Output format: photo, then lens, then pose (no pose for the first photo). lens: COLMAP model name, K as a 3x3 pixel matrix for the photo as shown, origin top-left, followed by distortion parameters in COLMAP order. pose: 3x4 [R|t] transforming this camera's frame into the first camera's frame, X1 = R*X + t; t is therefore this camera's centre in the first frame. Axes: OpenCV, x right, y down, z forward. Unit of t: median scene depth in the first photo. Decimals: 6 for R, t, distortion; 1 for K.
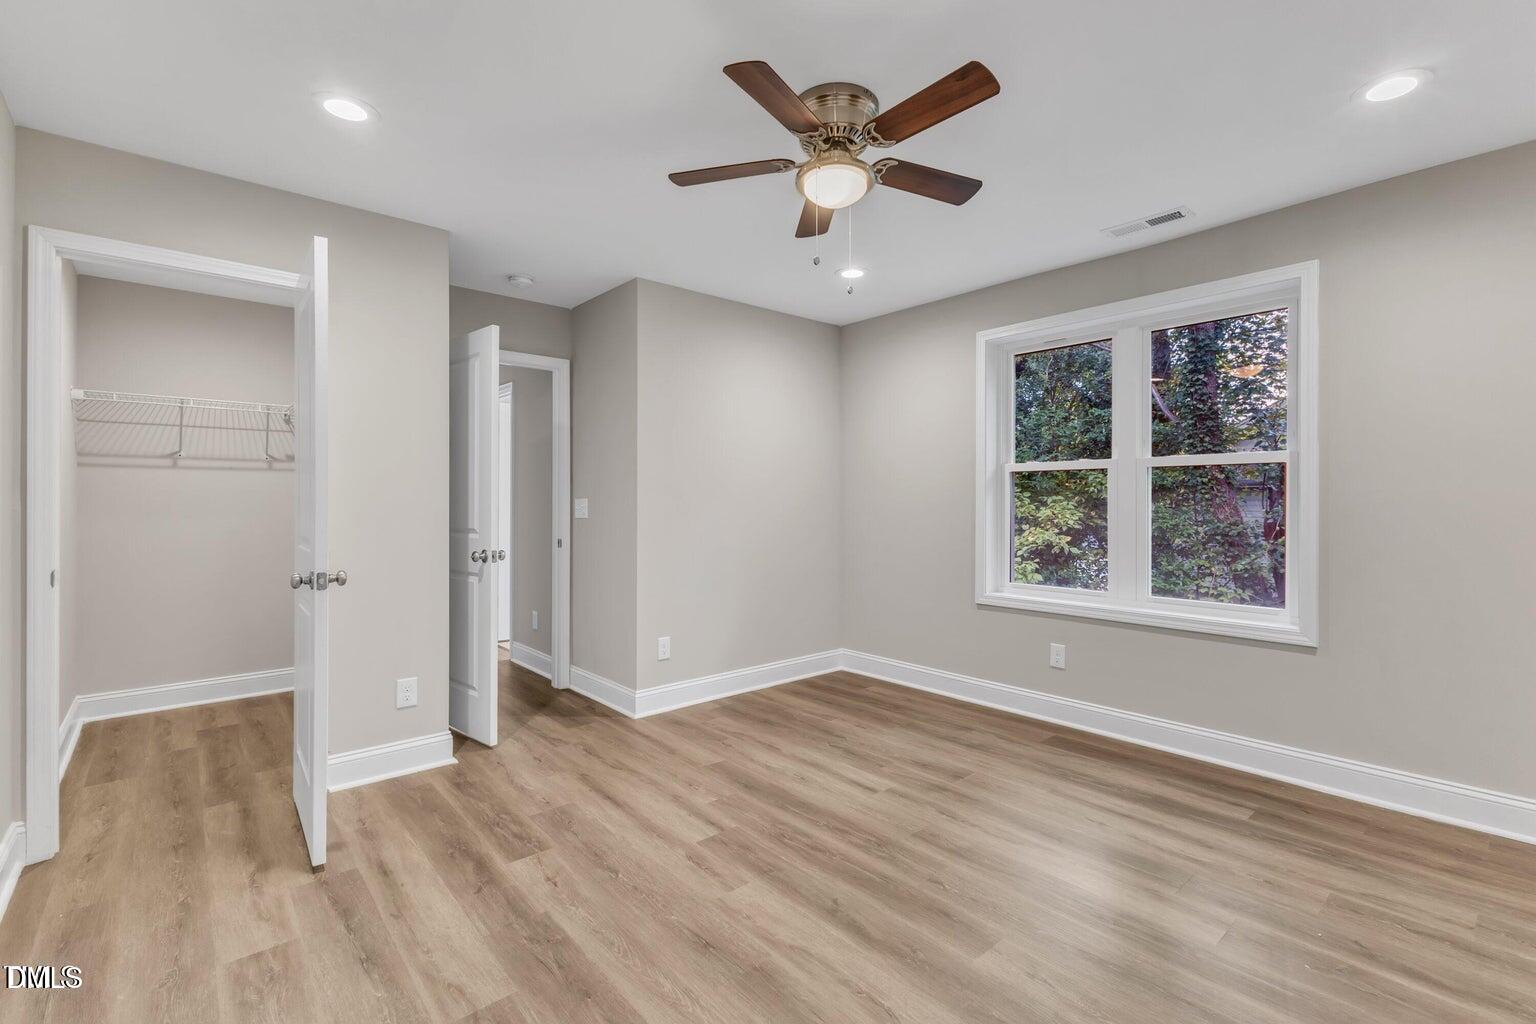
lens RADIAL K [[671.8, 0, 779.6], [0, 671.8, 499.1], [0, 0, 1]] dist [0.004109, -0.001450]
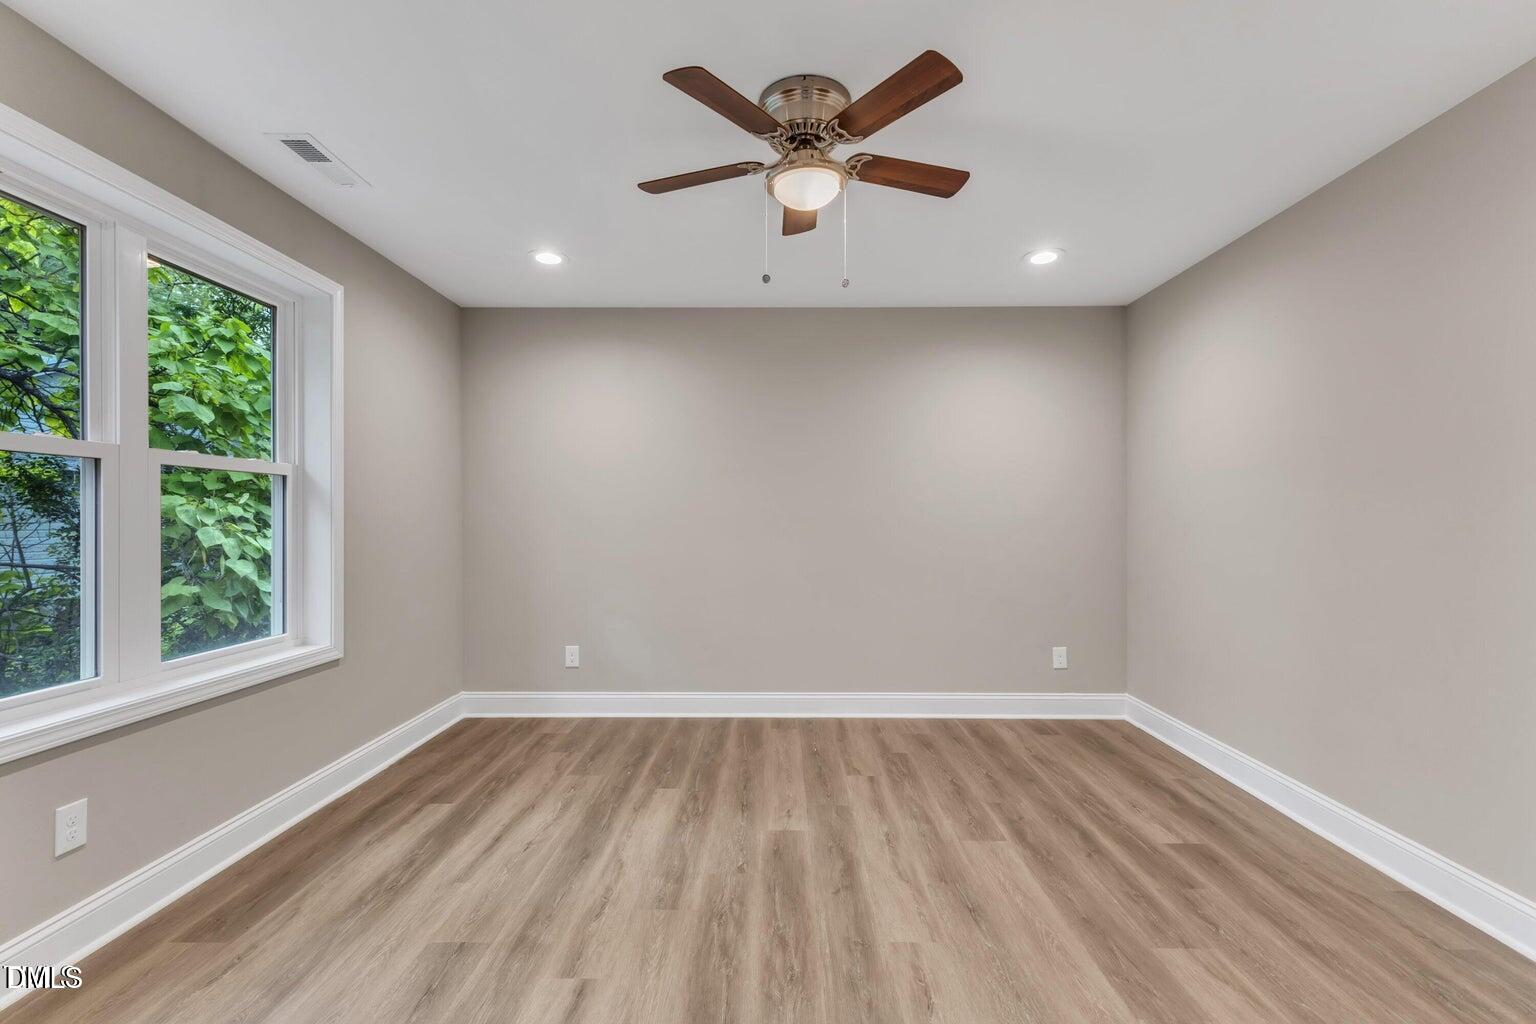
lens RADIAL K [[671.8, 0, 771.4], [0, 671.8, 522.5], [0, 0, 1]] dist [0.004109, -0.001450]
pose [[-0.740600, -0.001395, 0.671945, -0.478469], [-0.001190, 0.999999, 0.000764, 0.011438], [-0.671945, -0.000234, -0.740601, 1.602908]]
